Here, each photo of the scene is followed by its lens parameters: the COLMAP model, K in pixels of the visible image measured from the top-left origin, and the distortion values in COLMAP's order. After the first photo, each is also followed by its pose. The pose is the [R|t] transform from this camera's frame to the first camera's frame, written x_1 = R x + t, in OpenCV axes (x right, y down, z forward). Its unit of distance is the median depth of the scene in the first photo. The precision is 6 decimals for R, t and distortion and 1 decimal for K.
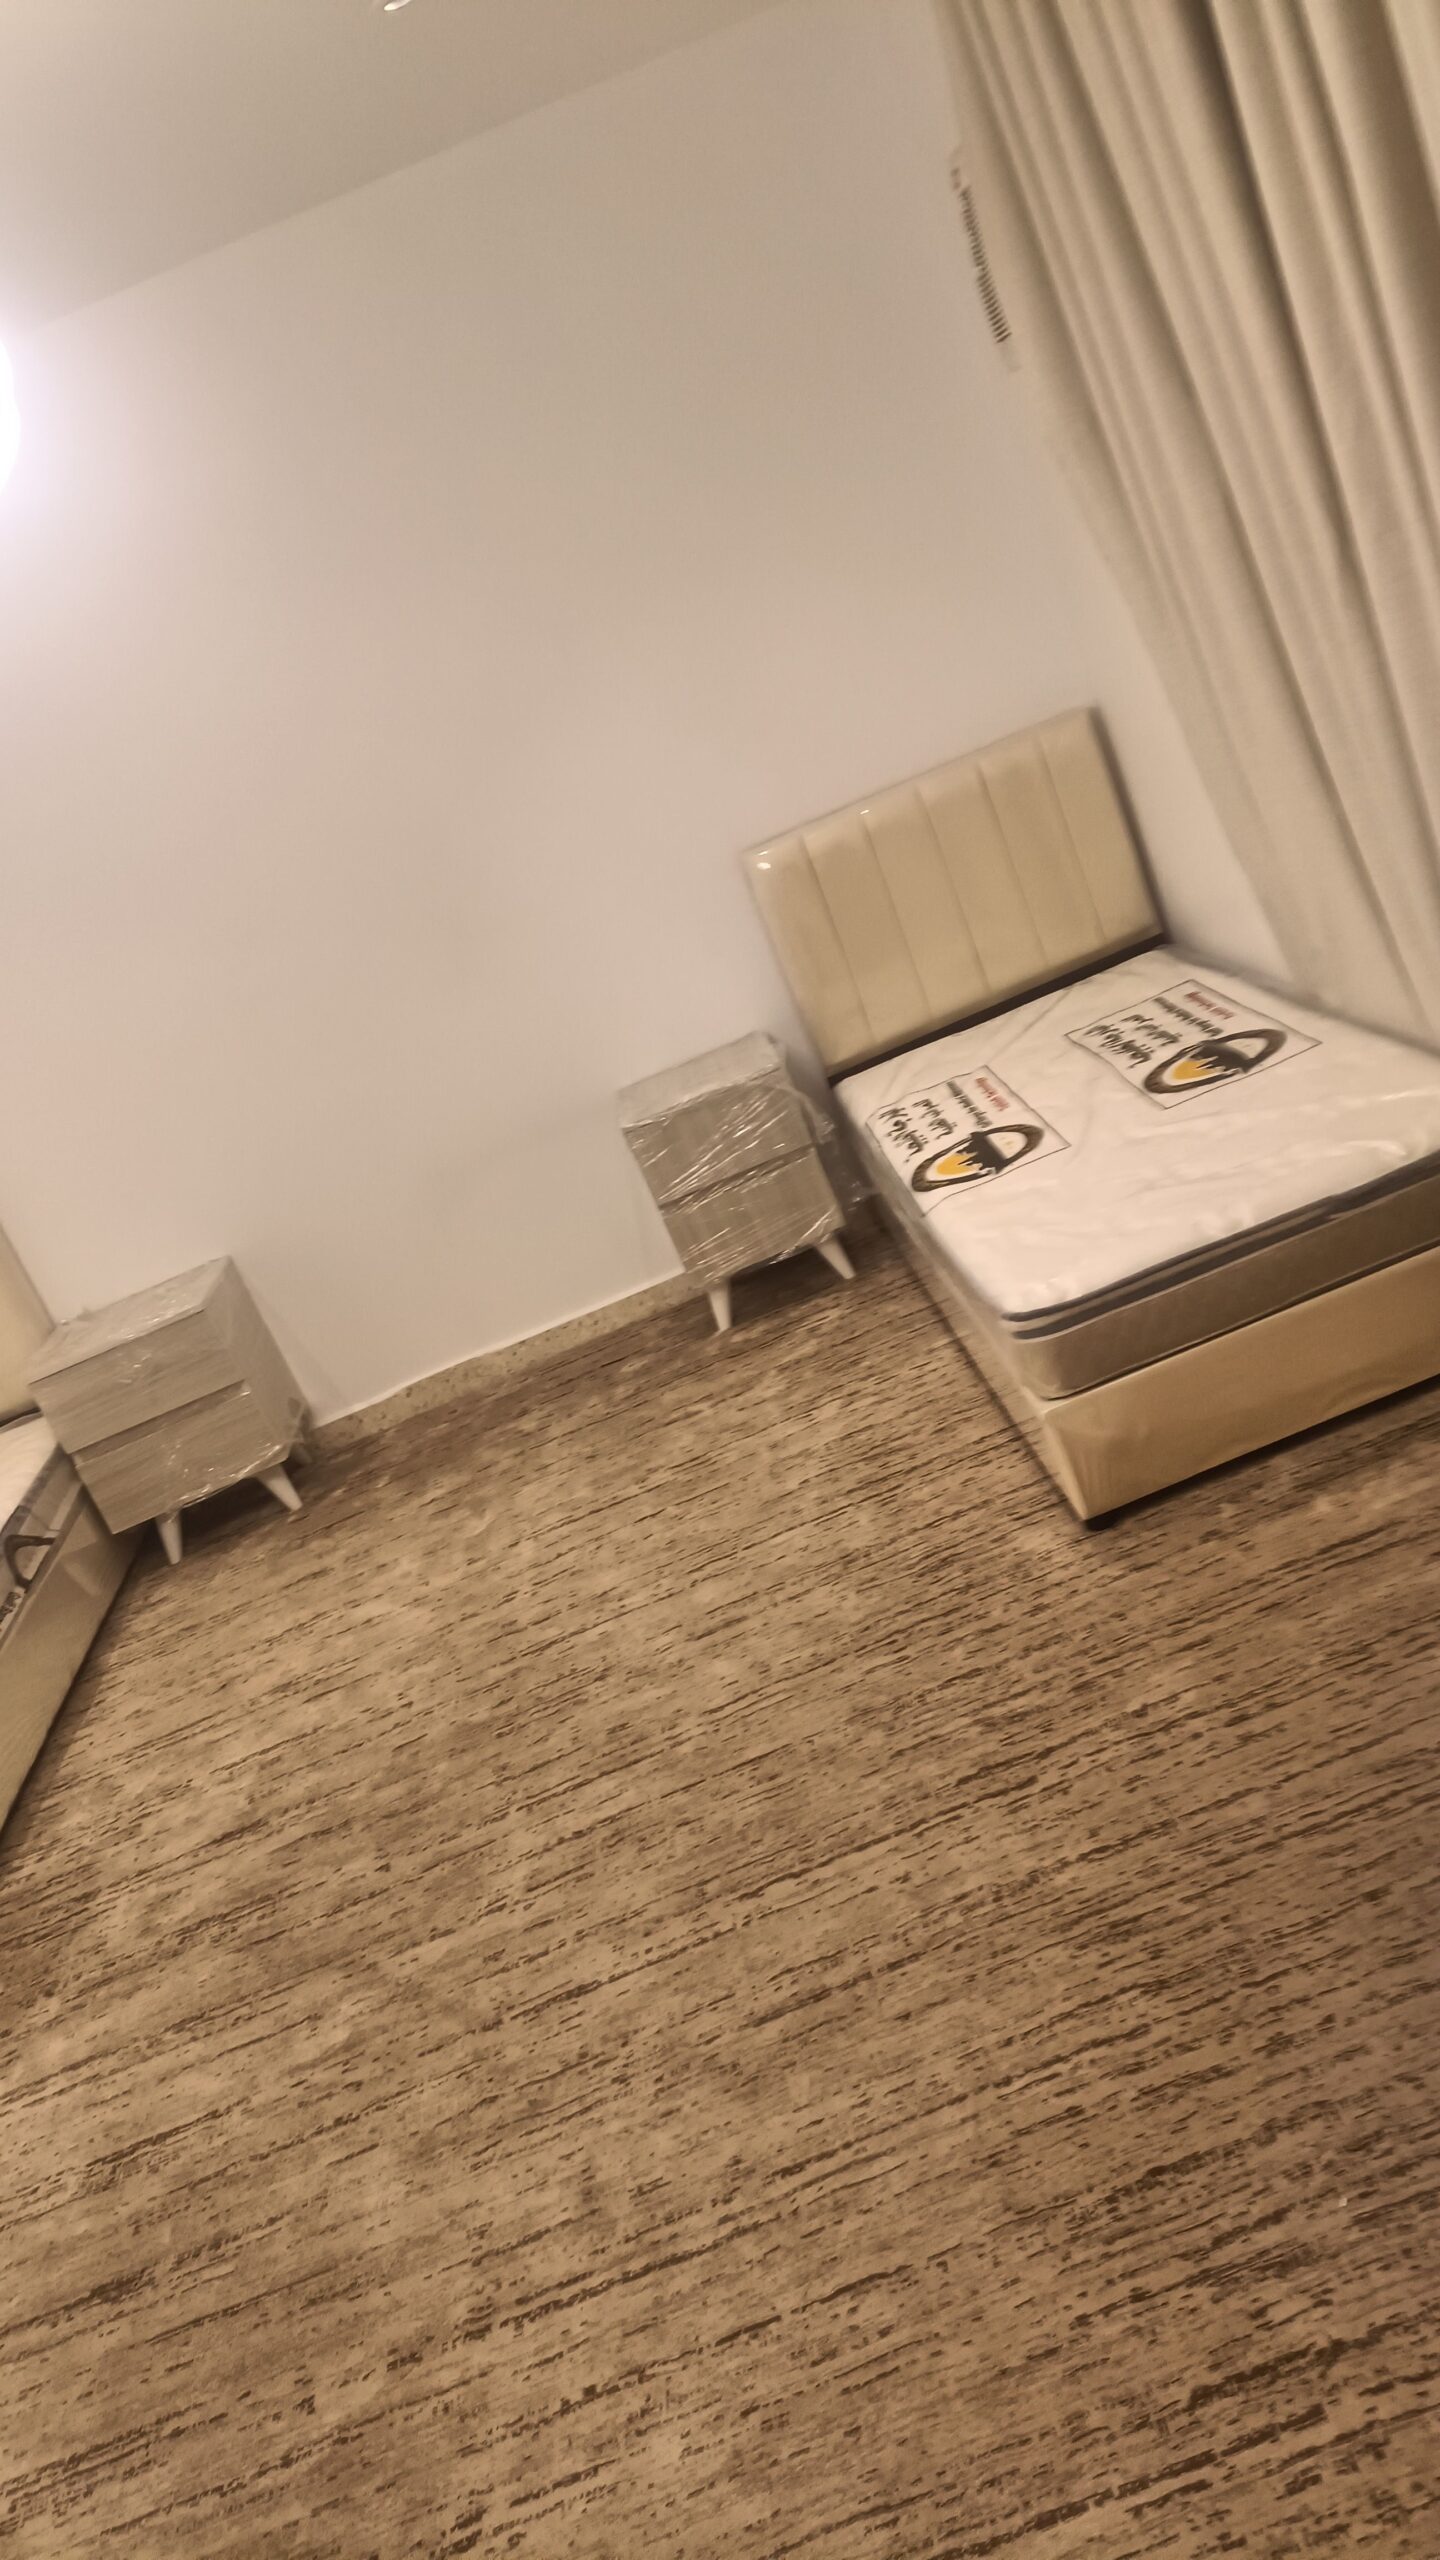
lens RADIAL K [[1905.6, 0, 747.6], [0, 1905.6, 1263.2], [0, 0, 1]] dist [-0.006183, -0.015105]
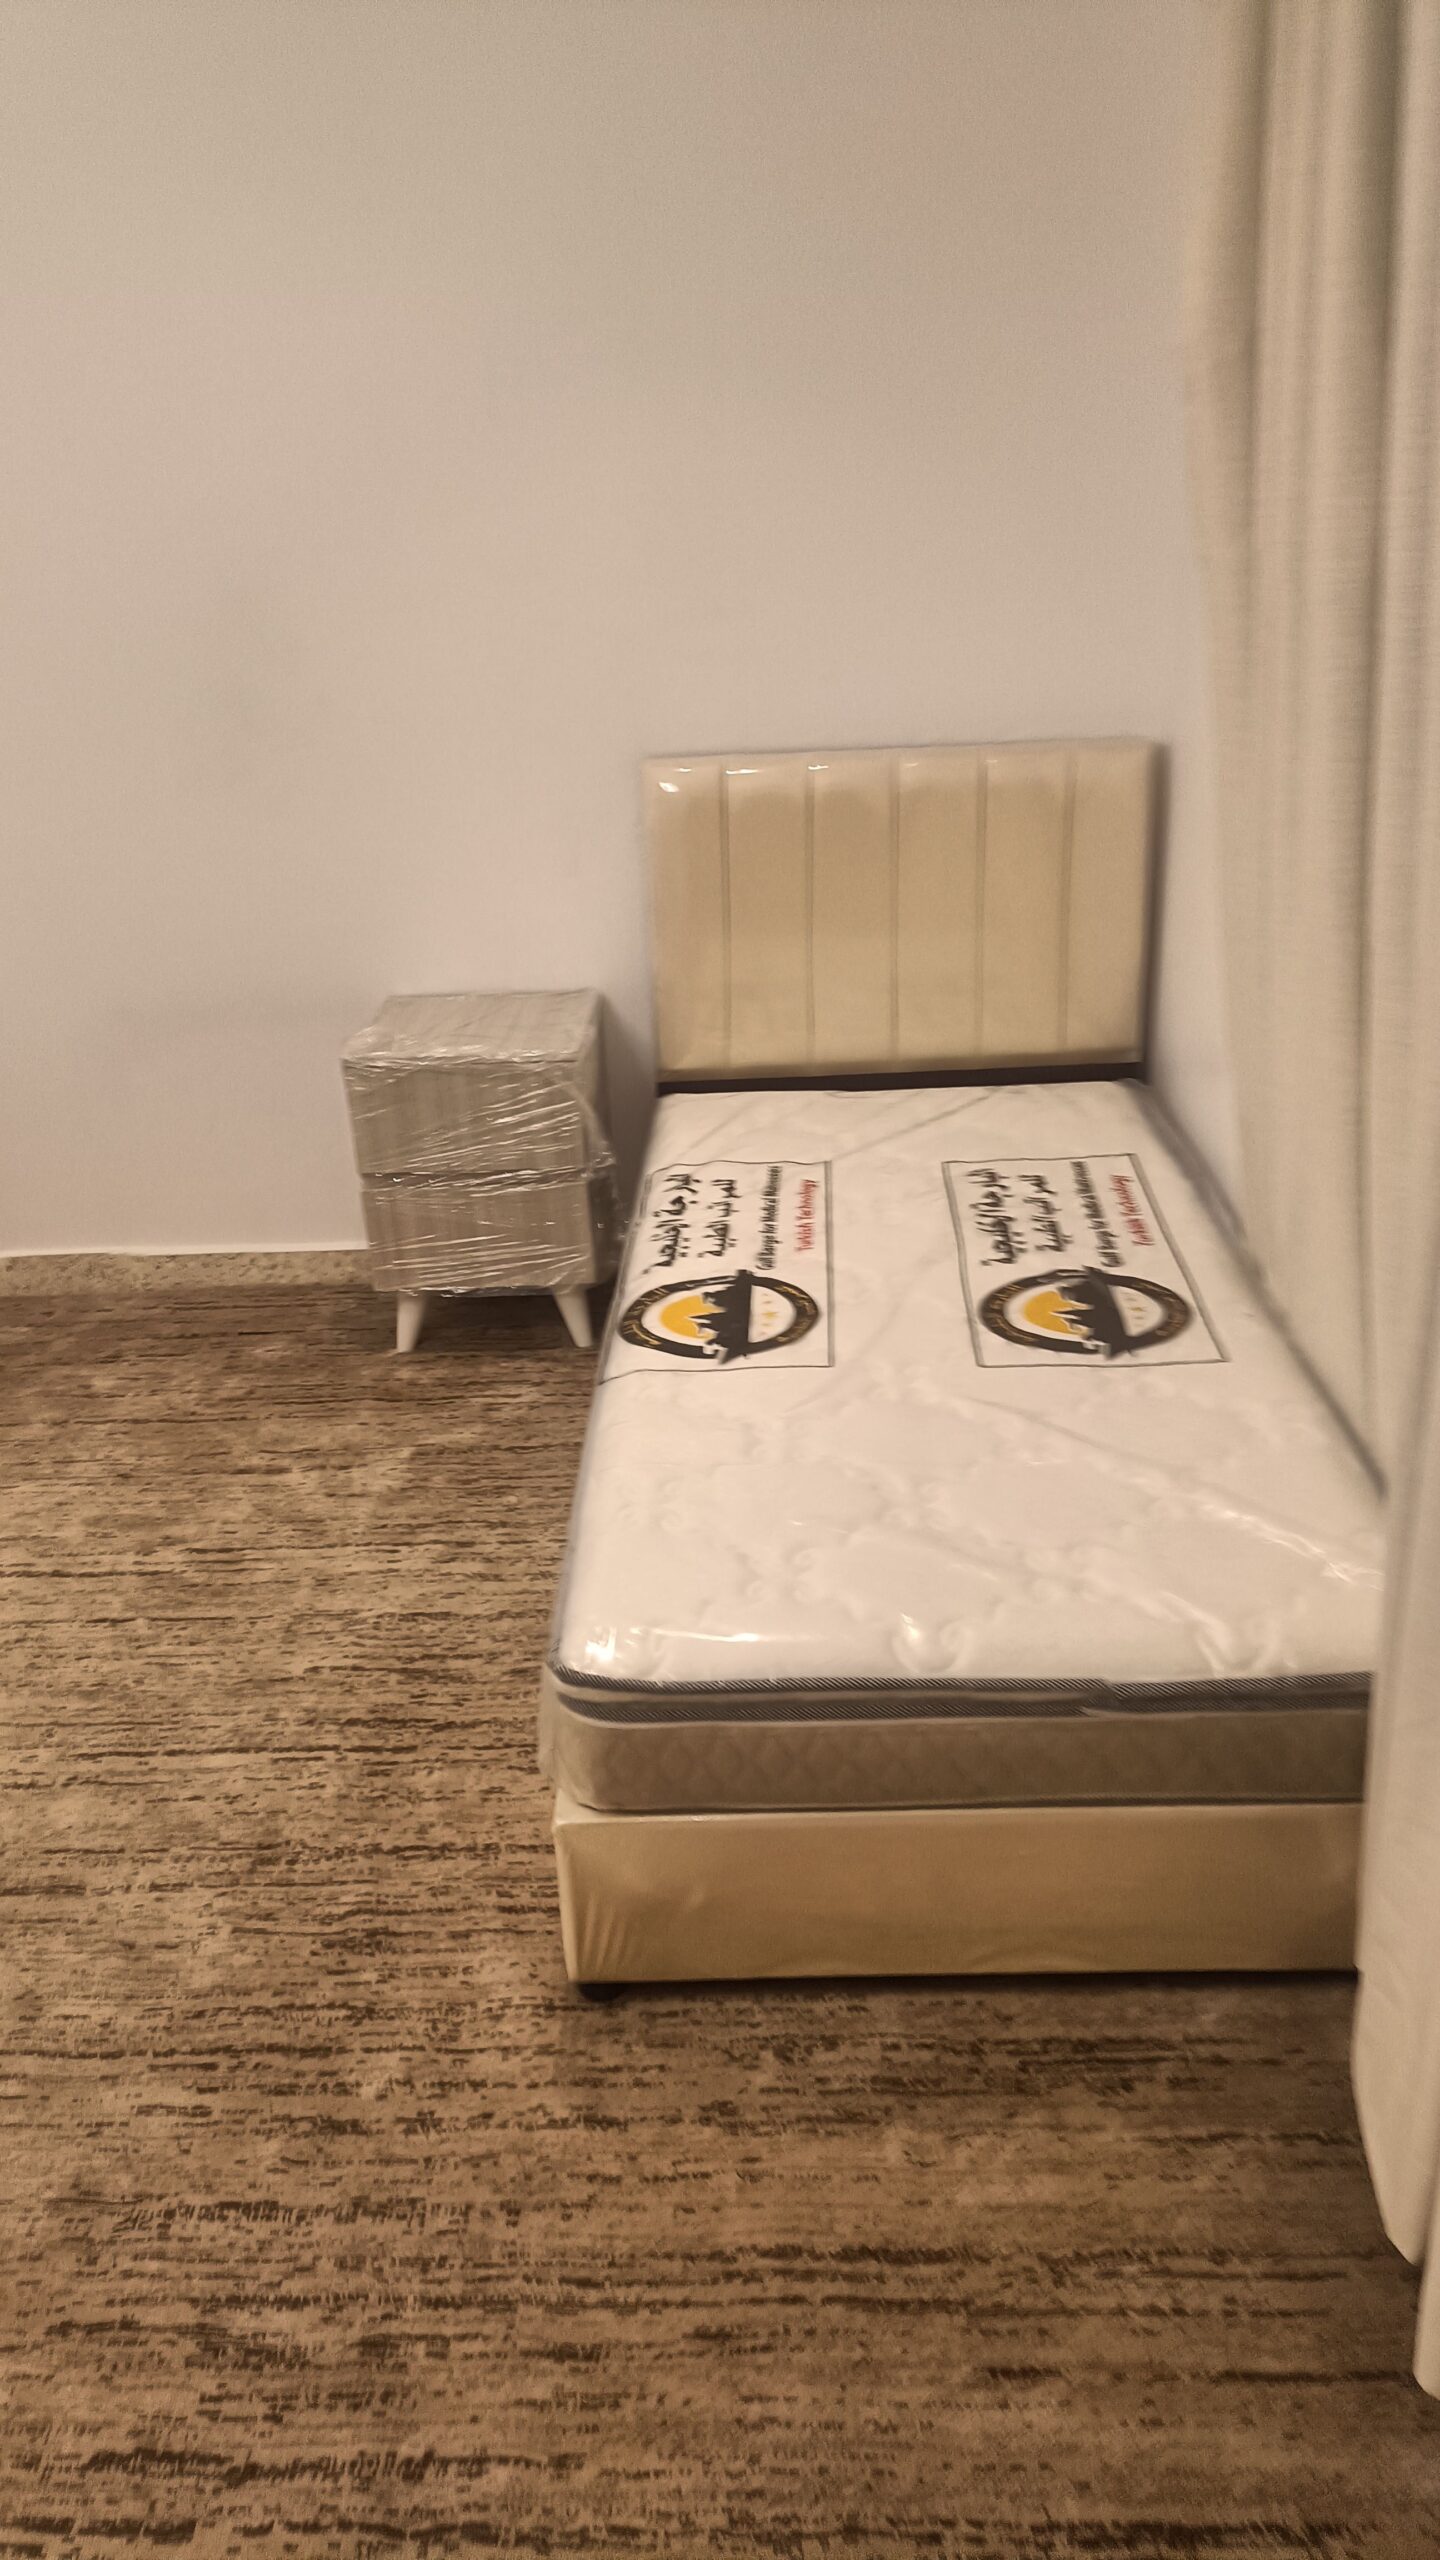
lens RADIAL K [[1905.6, 0, 775.7], [0, 1905.6, 1241.8], [0, 0, 1]] dist [-0.006183, -0.015105]
pose [[0.934310, 0.355423, 0.027193, 0.112405], [-0.356460, 0.931350, 0.074323, -0.142315], [0.001090, -0.079134, 0.996863, 0.314189]]
